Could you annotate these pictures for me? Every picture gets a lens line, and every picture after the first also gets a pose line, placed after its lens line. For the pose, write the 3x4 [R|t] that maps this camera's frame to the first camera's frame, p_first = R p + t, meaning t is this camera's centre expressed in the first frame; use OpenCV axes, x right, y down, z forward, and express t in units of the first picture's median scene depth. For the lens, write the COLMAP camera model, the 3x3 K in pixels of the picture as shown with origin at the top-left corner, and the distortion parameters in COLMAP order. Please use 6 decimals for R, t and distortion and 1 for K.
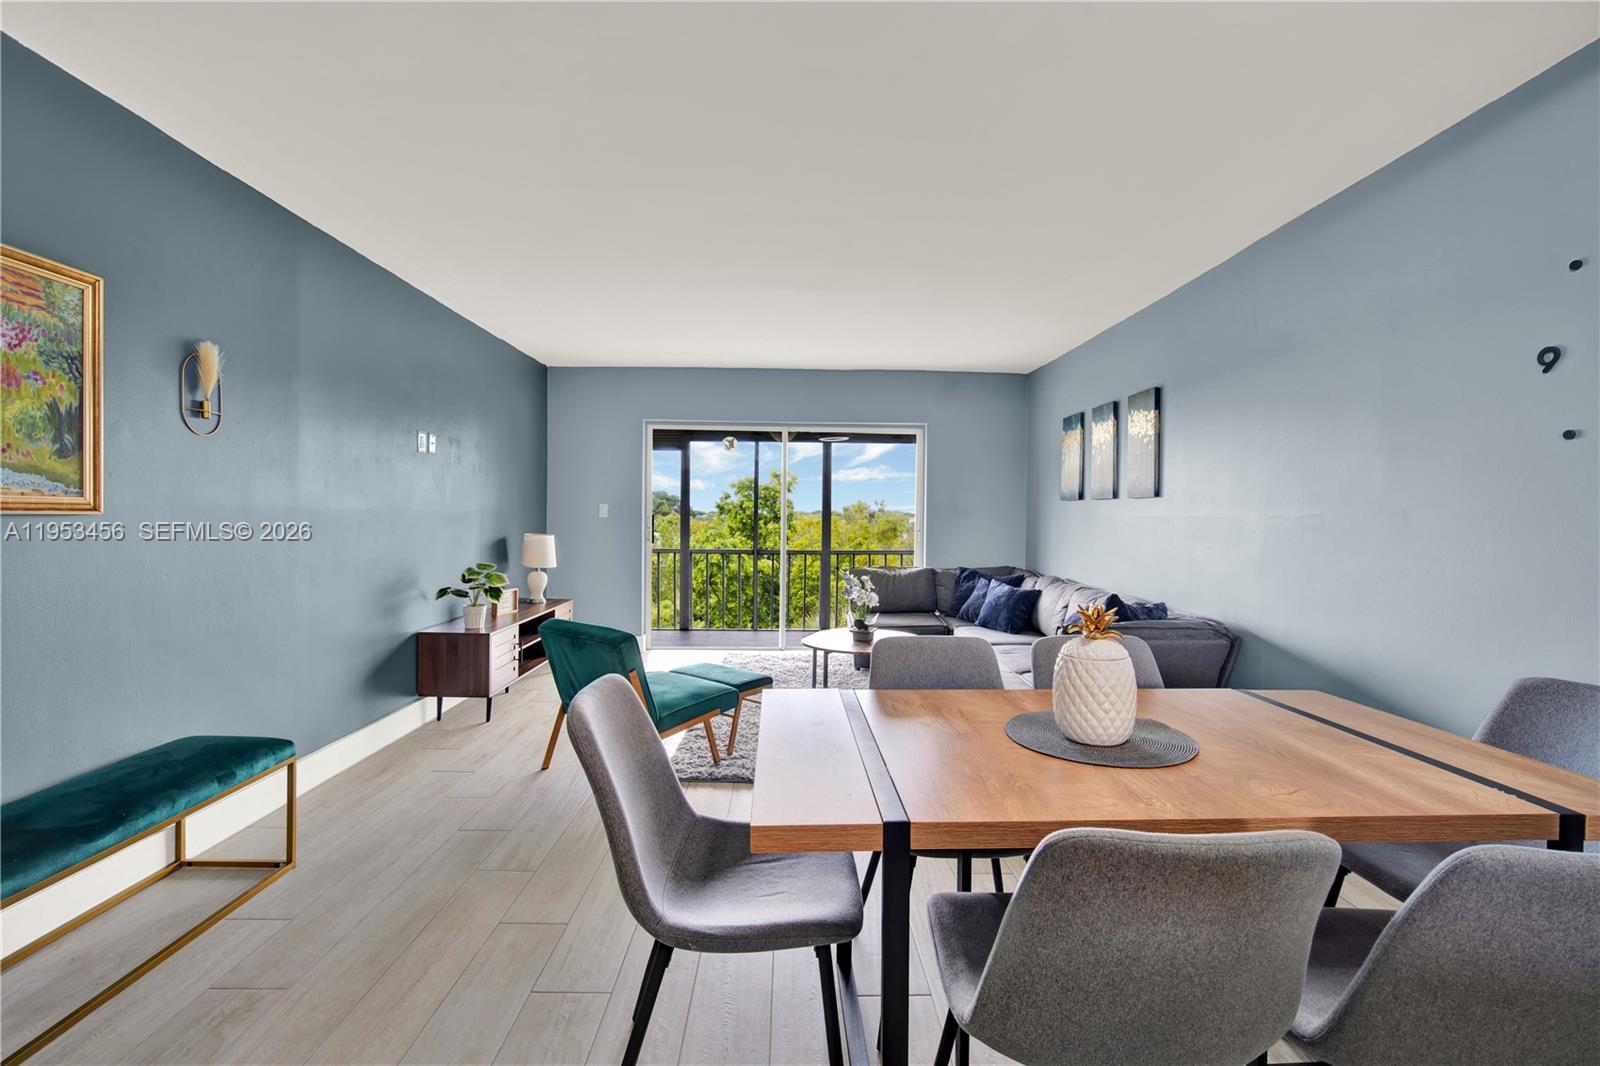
lens RADIAL K [[702.4, 0, 802.6], [0, 702.4, 525.6], [0, 0, 1]] dist [-0.011167, 0.002775]
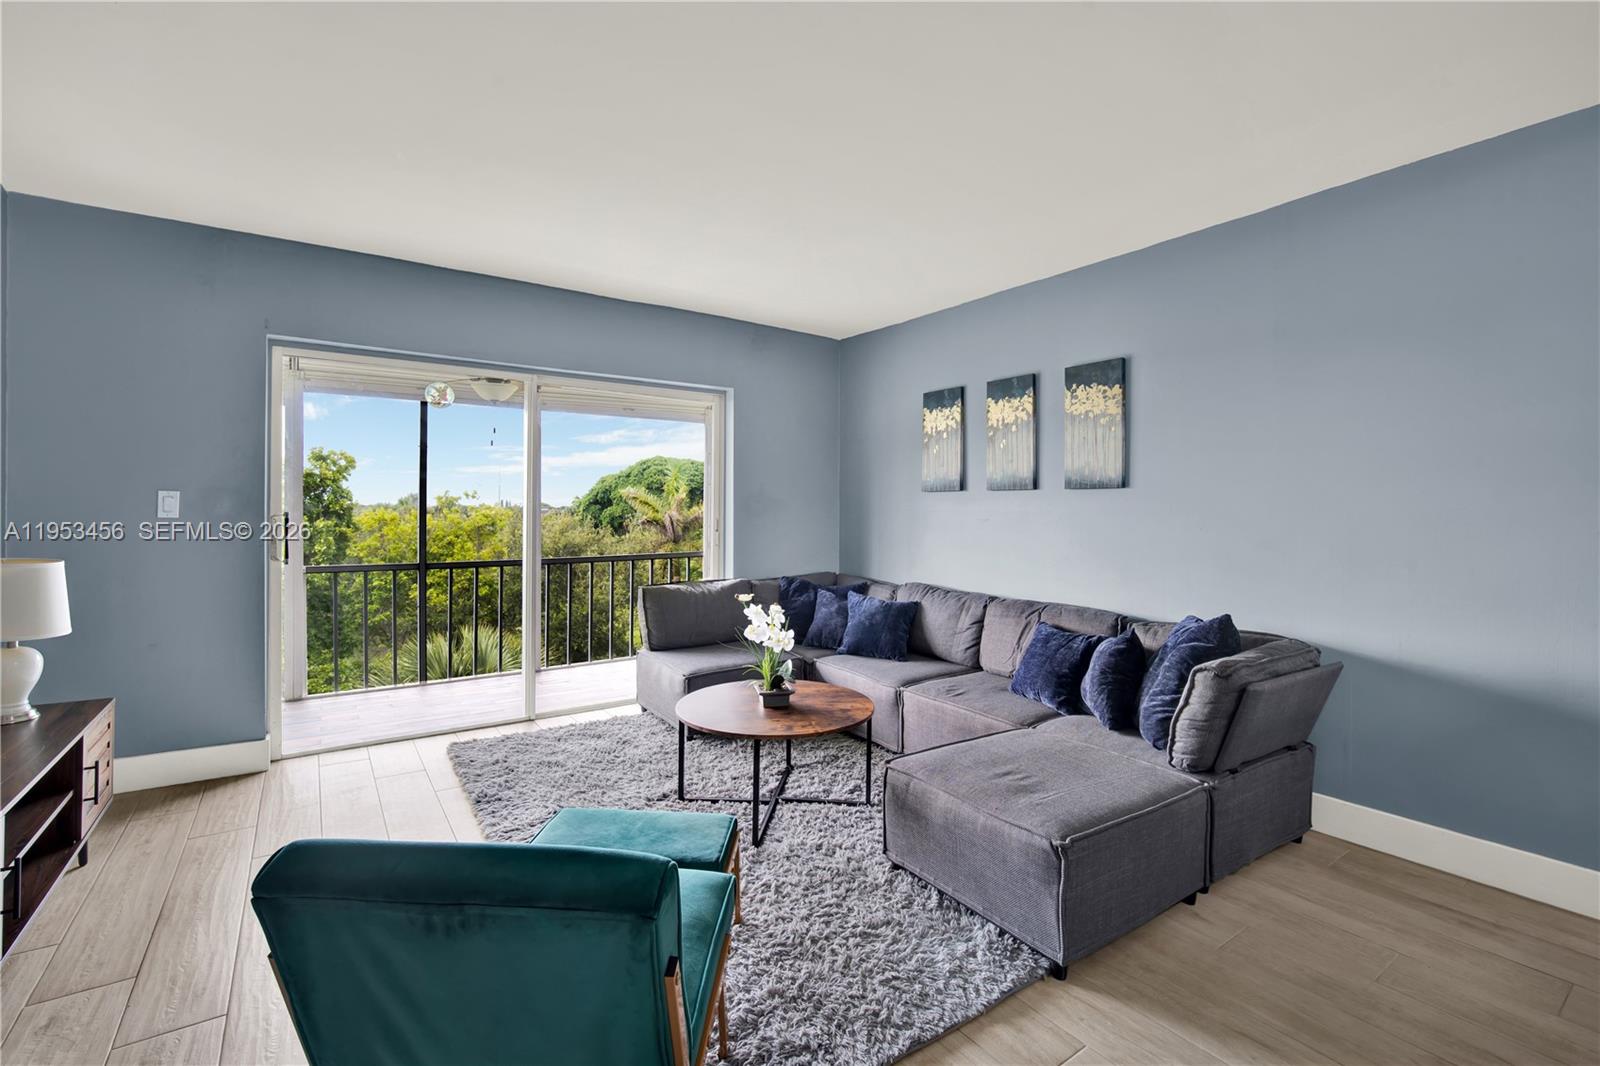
lens RADIAL K [[702.4, 0, 803.4], [0, 702.4, 520.5], [0, 0, 1]] dist [-0.011167, 0.002775]
pose [[0.828227, -0.013600, 0.560228, -0.216212], [0.011723, 0.999907, 0.006942, -0.009213], [-0.560271, 0.000818, 0.828309, 0.386374]]
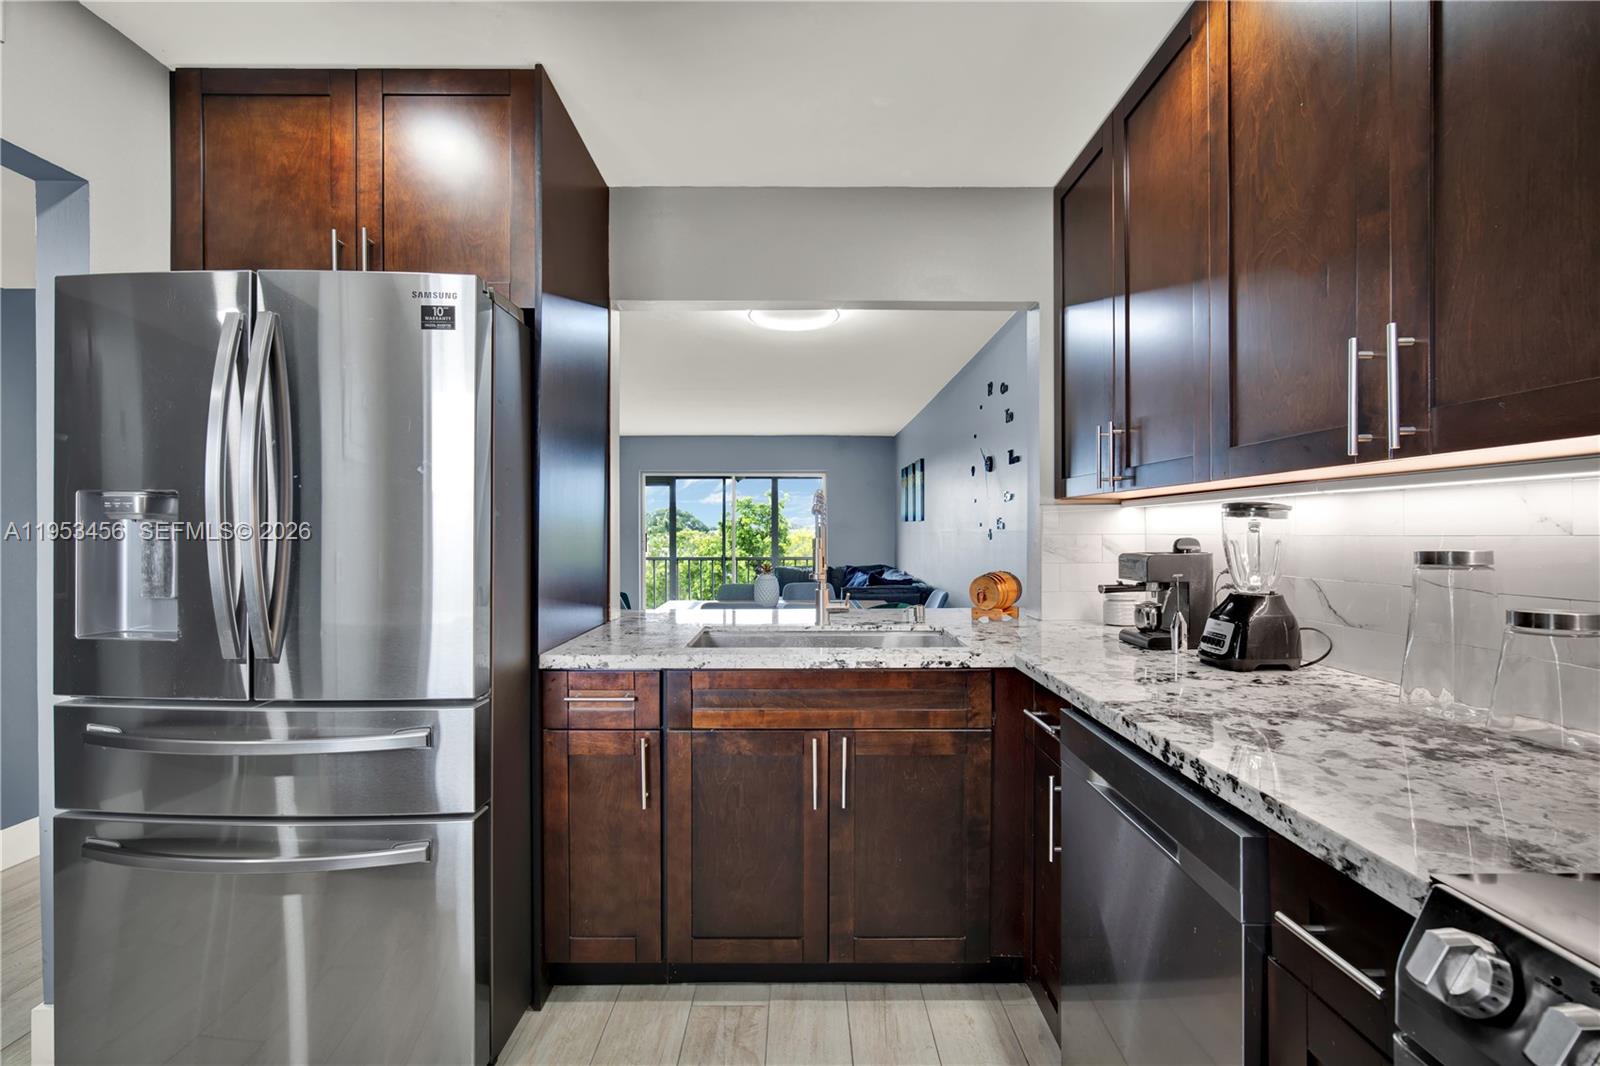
lens RADIAL K [[702.4, 0, 792.5], [0, 702.4, 535.4], [0, 0, 1]] dist [-0.011167, 0.002775]
pose [[0.999445, -0.011269, -0.031339, 0.174745], [0.011070, 0.999918, -0.006487, 0.002704], [0.031409, 0.006136, 0.999488, -0.584855]]
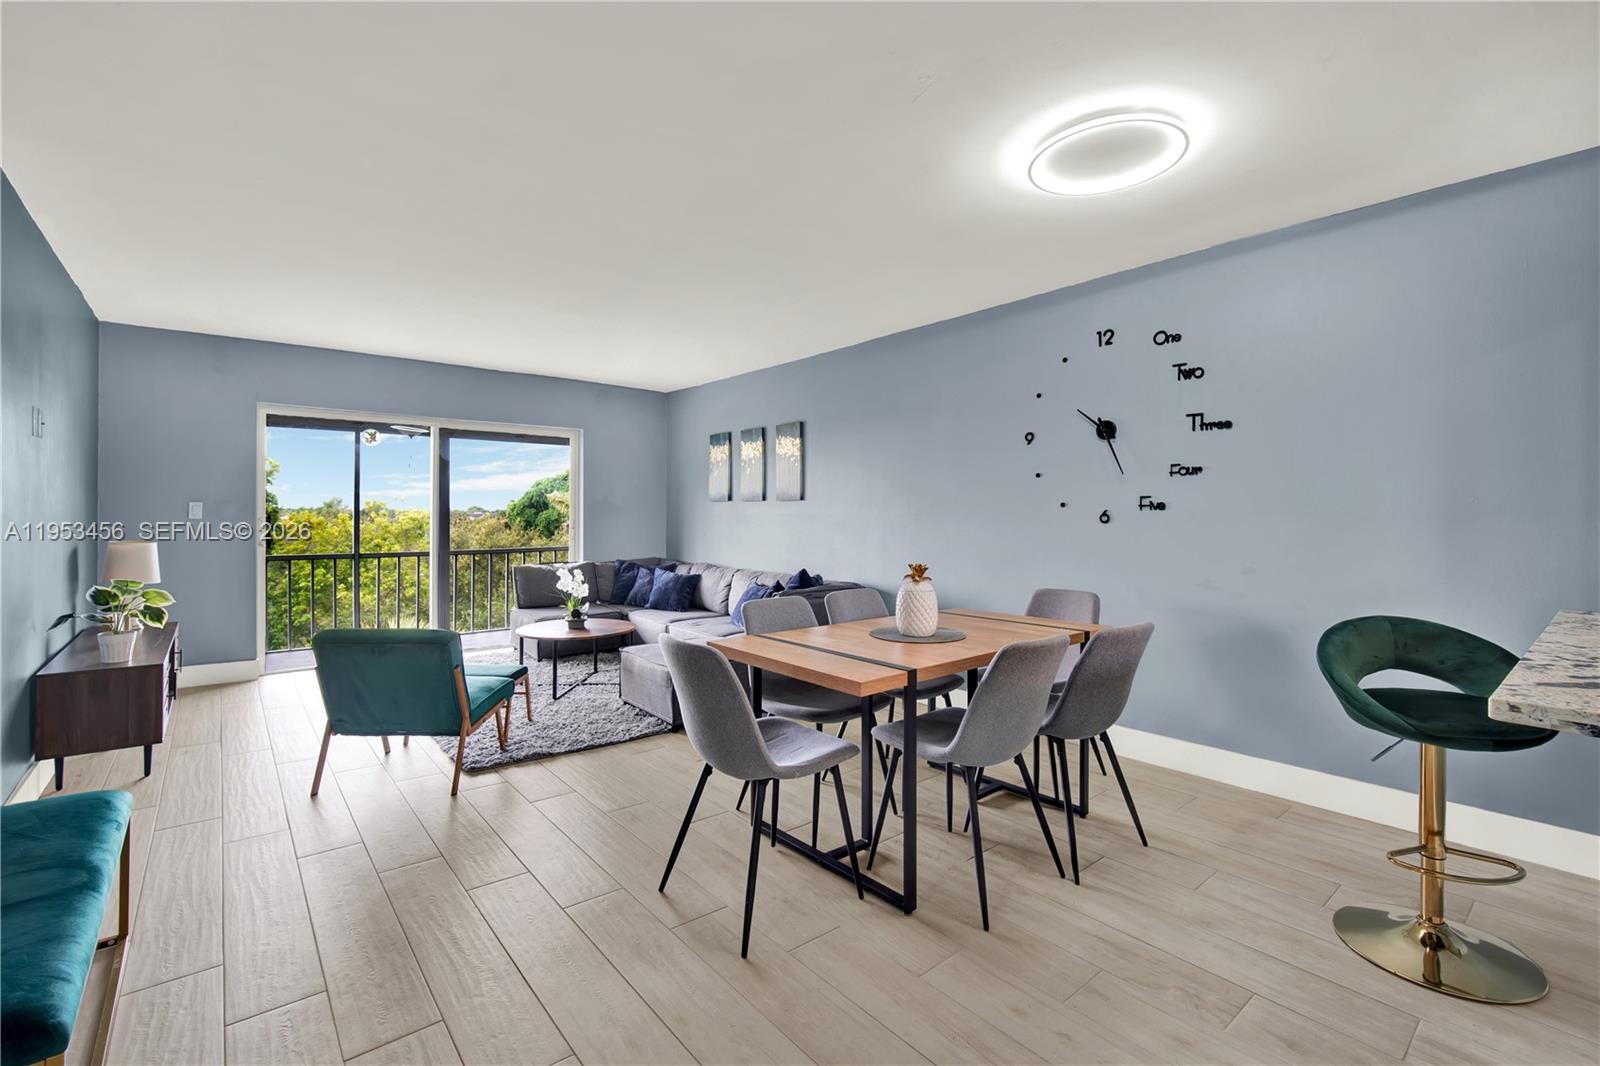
lens RADIAL K [[702.4, 0, 804.3], [0, 702.4, 521.9], [0, 0, 1]] dist [-0.011167, 0.002775]
pose [[0.780234, -0.013214, 0.625348, -0.276446], [0.012818, 0.999905, 0.005136, -0.003841], [-0.625357, 0.004008, 0.780329, -0.073985]]
